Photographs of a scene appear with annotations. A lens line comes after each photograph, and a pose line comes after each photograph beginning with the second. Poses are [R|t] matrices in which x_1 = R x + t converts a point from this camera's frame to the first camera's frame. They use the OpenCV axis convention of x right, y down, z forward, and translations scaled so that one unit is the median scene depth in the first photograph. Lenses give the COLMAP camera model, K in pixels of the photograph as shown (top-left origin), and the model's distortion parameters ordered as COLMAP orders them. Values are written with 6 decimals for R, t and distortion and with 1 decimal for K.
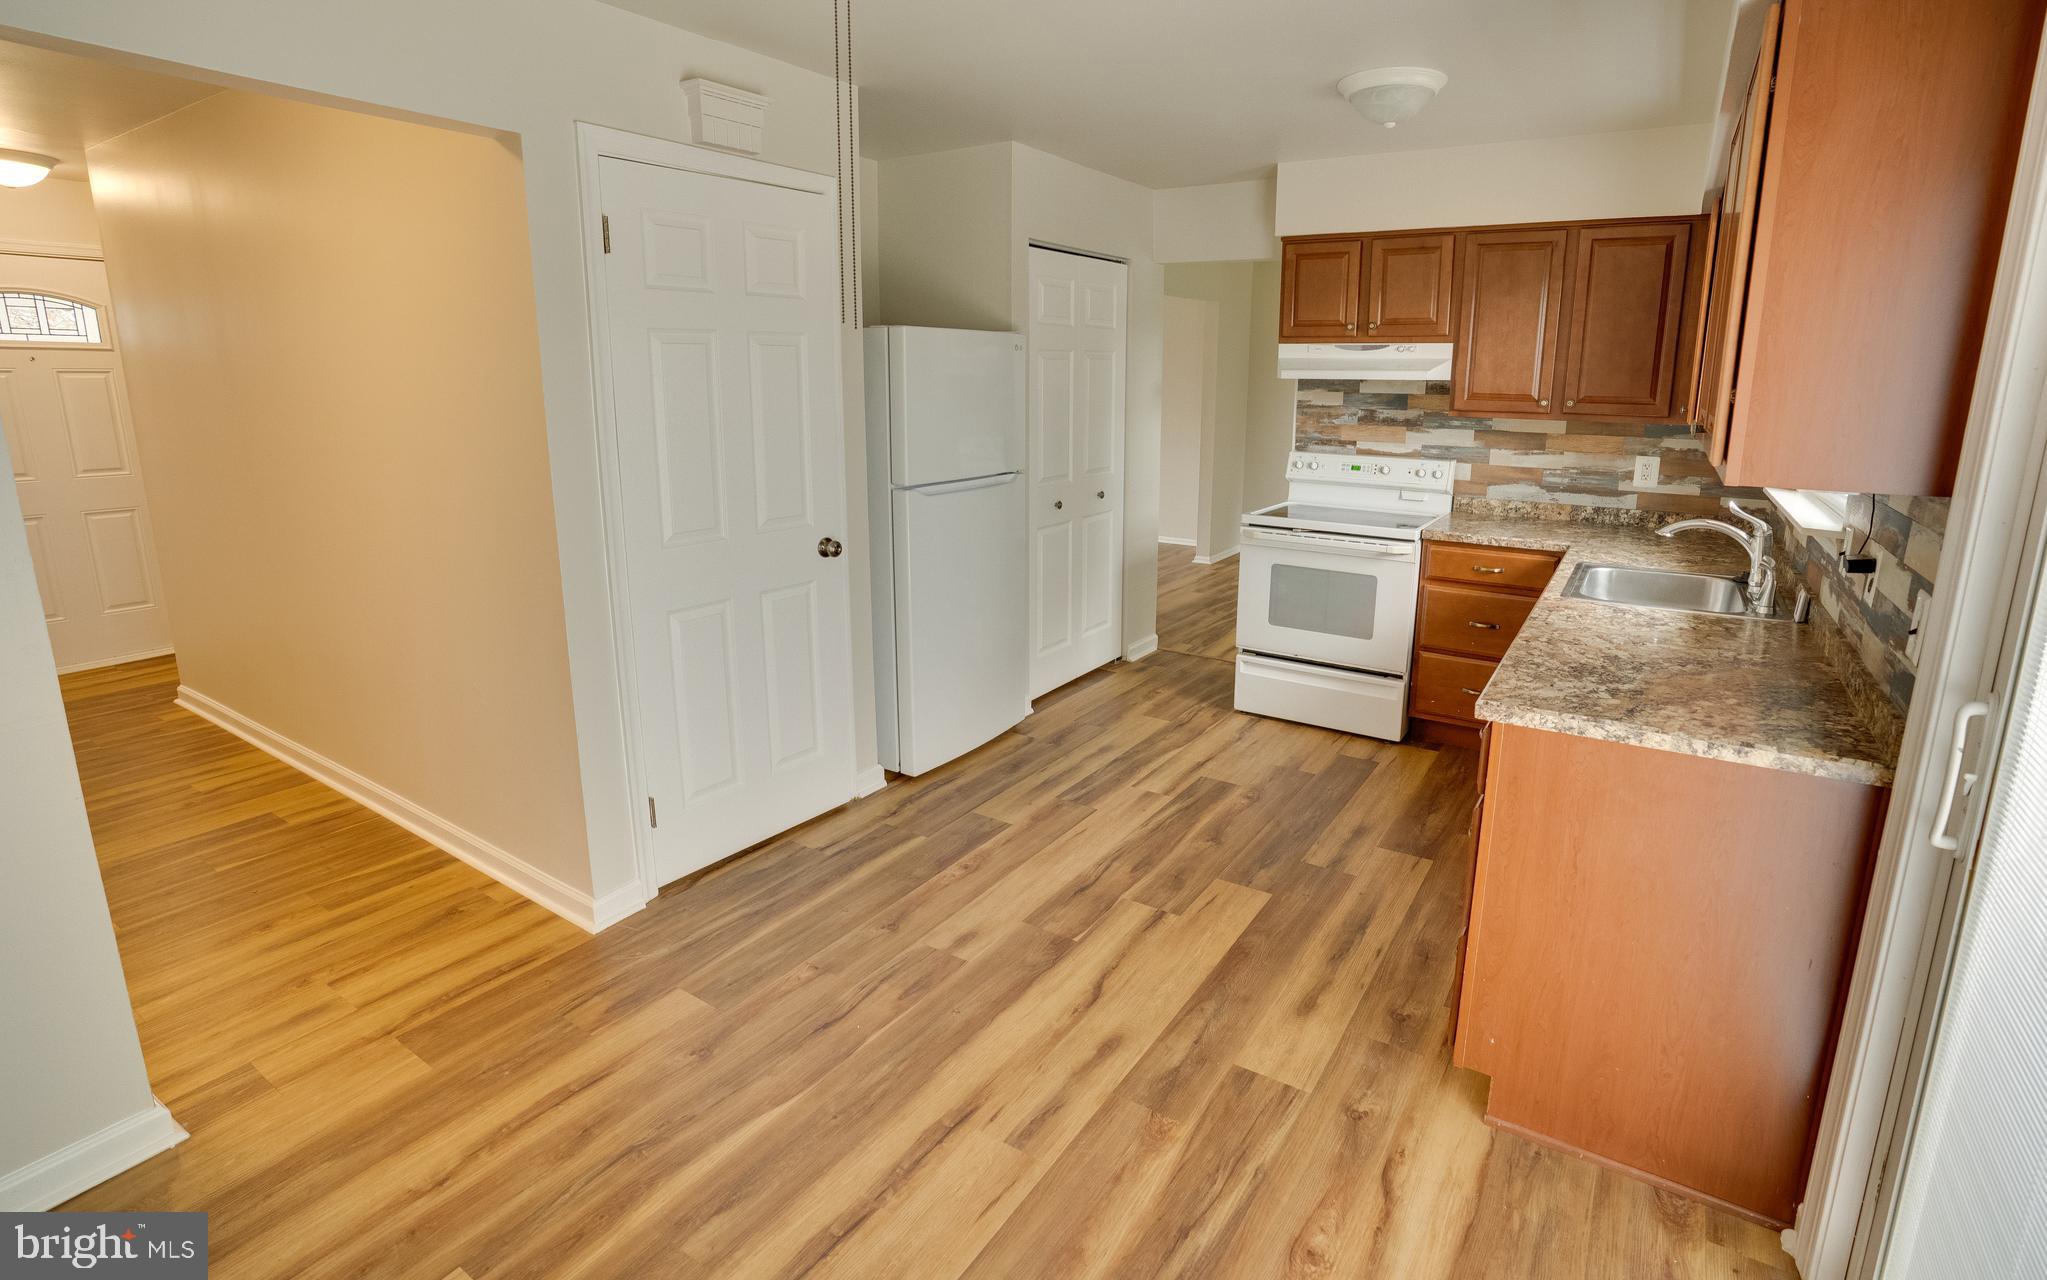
lens RADIAL K [[972.3, 0, 1059.7], [0, 972.3, 583.2], [0, 0, 1]] dist [-0.073429, 0.023372]
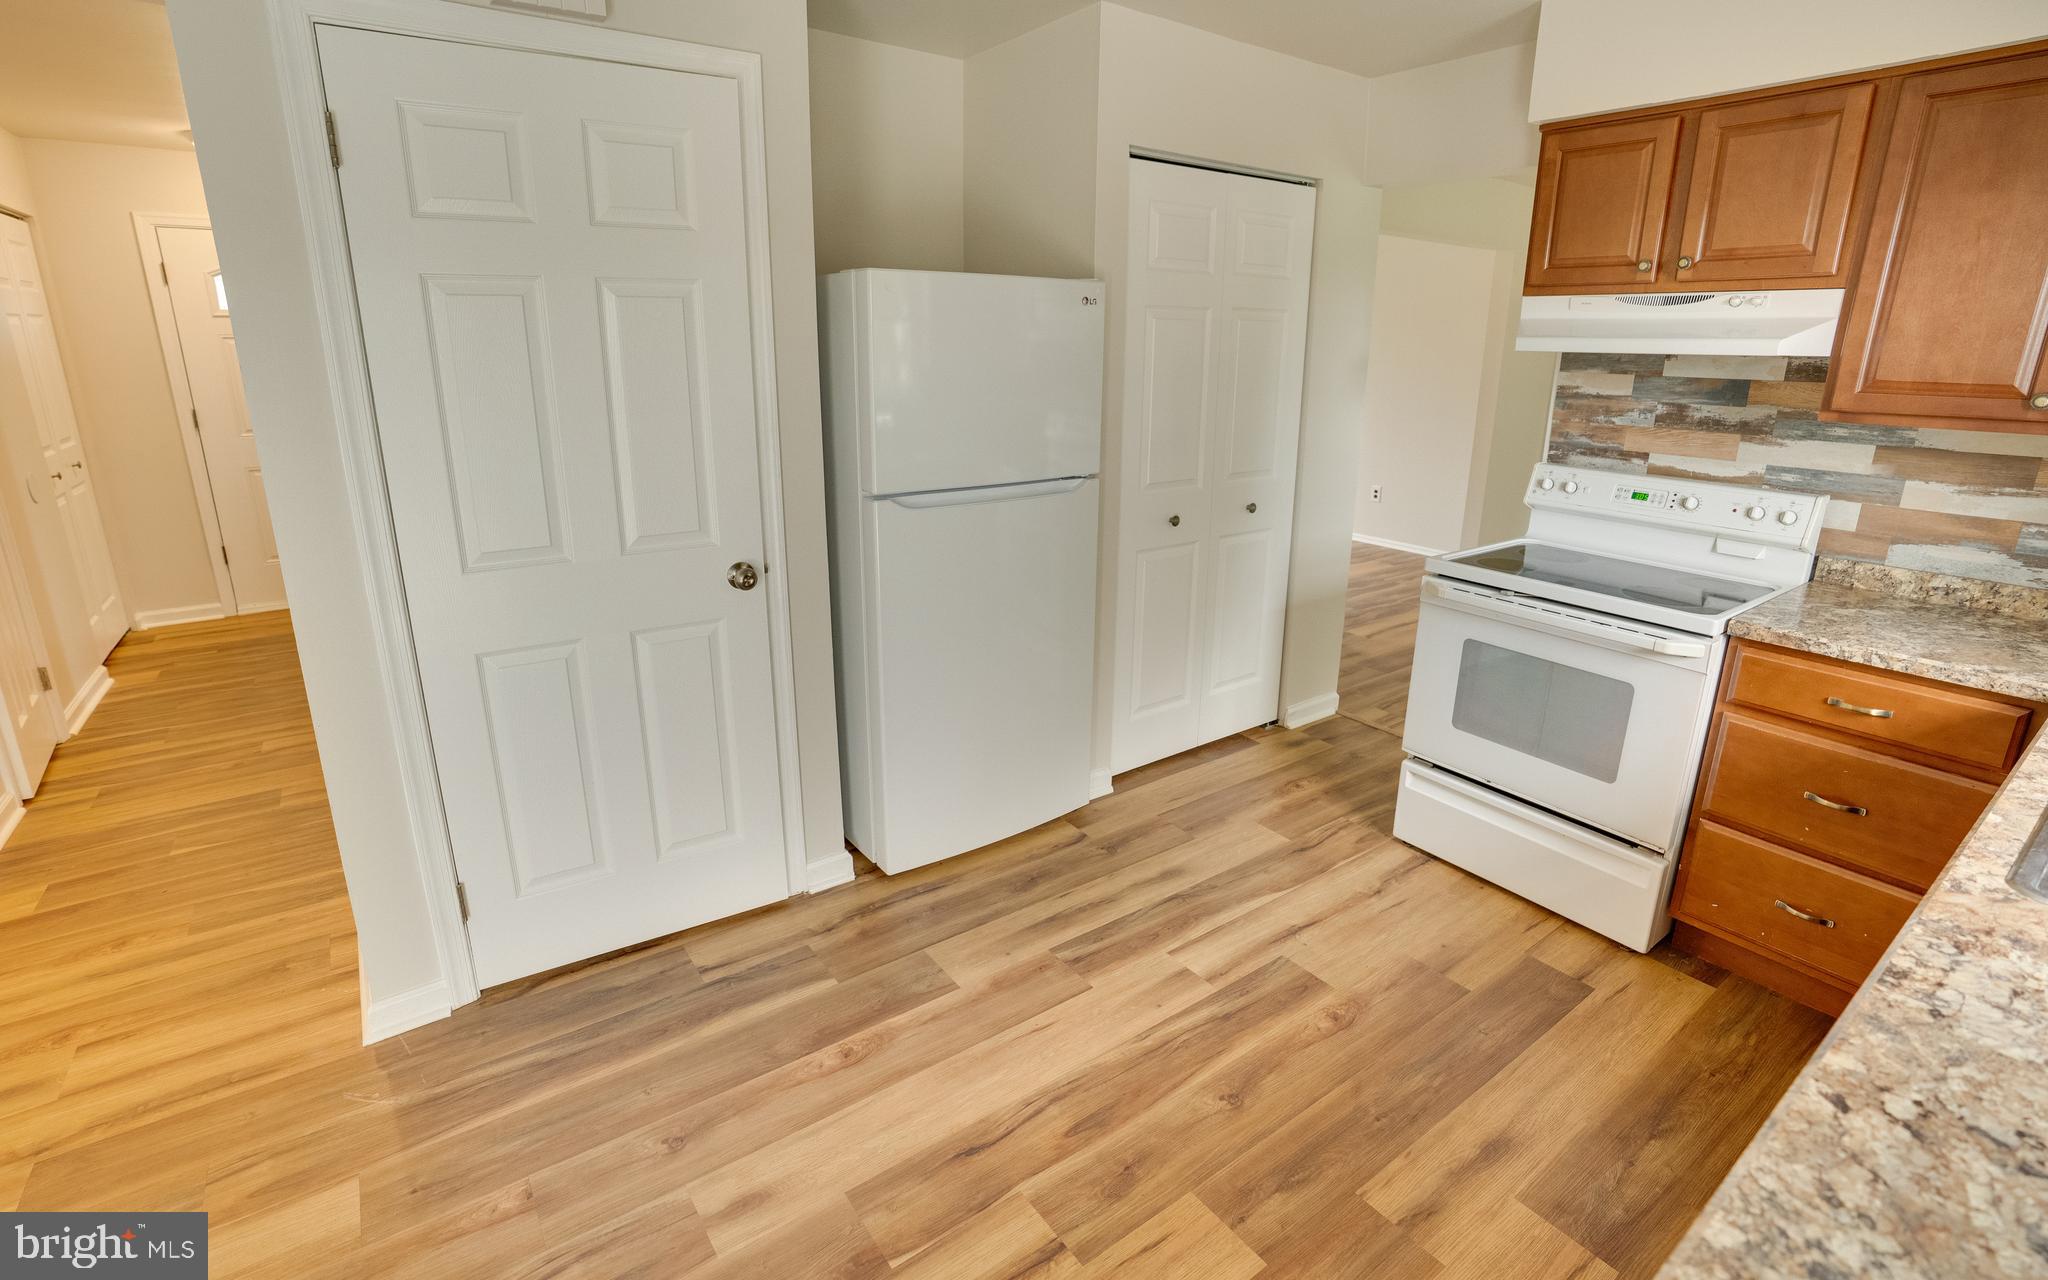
lens RADIAL K [[939.4, 0, 1026.8], [0, 939.4, 603.1], [0, 0, 1]] dist [-0.069897, 0.027406]
pose [[0.928703, 0.101340, -0.356709, 0.176052], [-0.081107, 0.994154, 0.071272, -0.068265], [0.361847, -0.037259, 0.931493, 0.335121]]
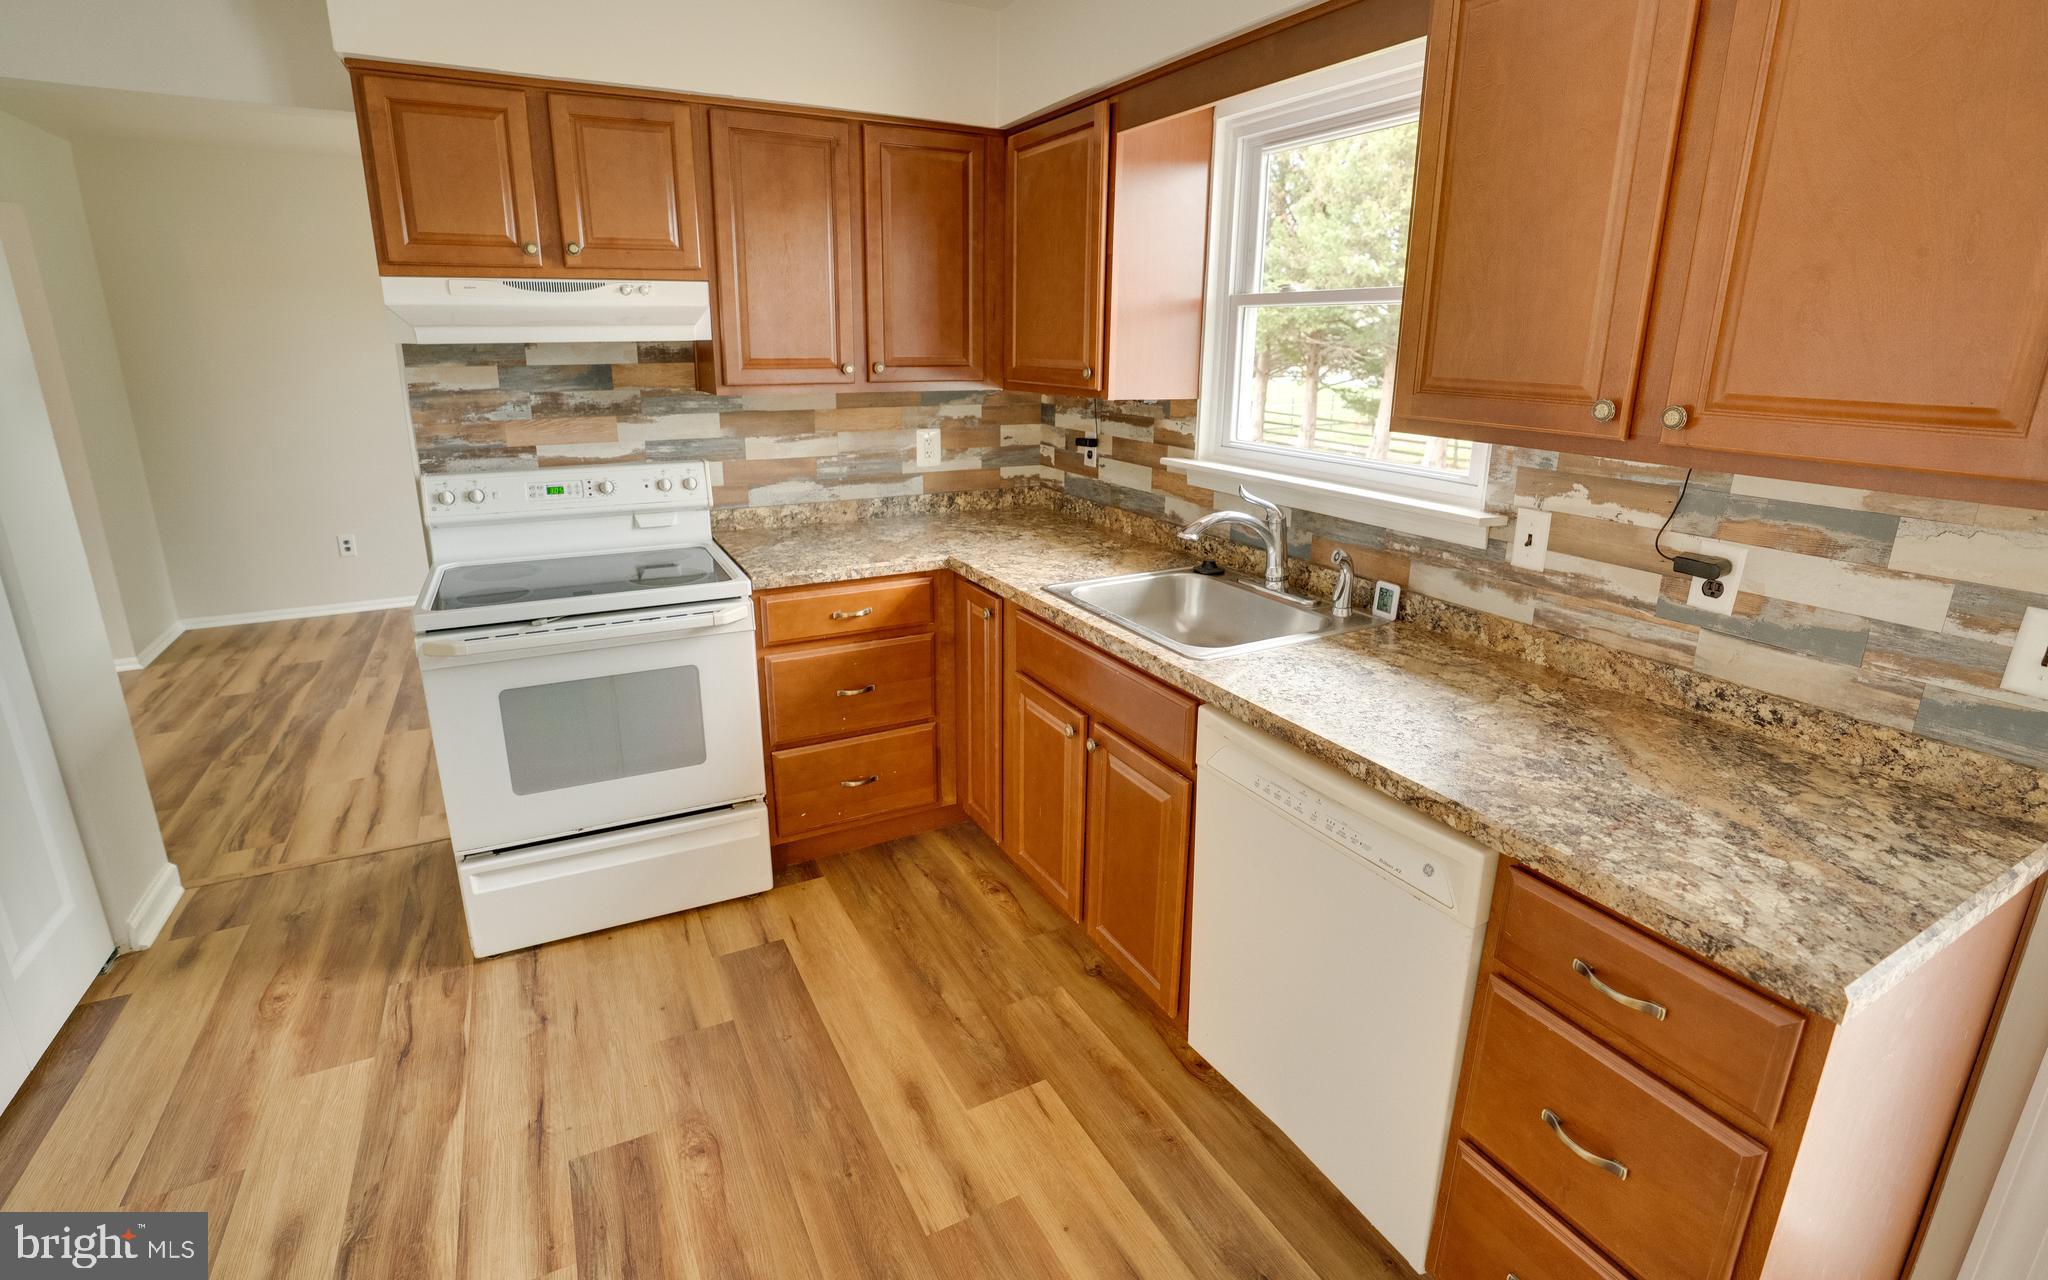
lens RADIAL K [[939.4, 0, 1026.8], [0, 939.4, 603.1], [0, 0, 1]] dist [-0.069897, 0.027406]
pose [[0.493819, -0.235601, 0.837039, -0.056593], [0.179145, 0.969511, 0.167199, -0.107533], [-0.850911, 0.067385, 0.520970, 0.510358]]
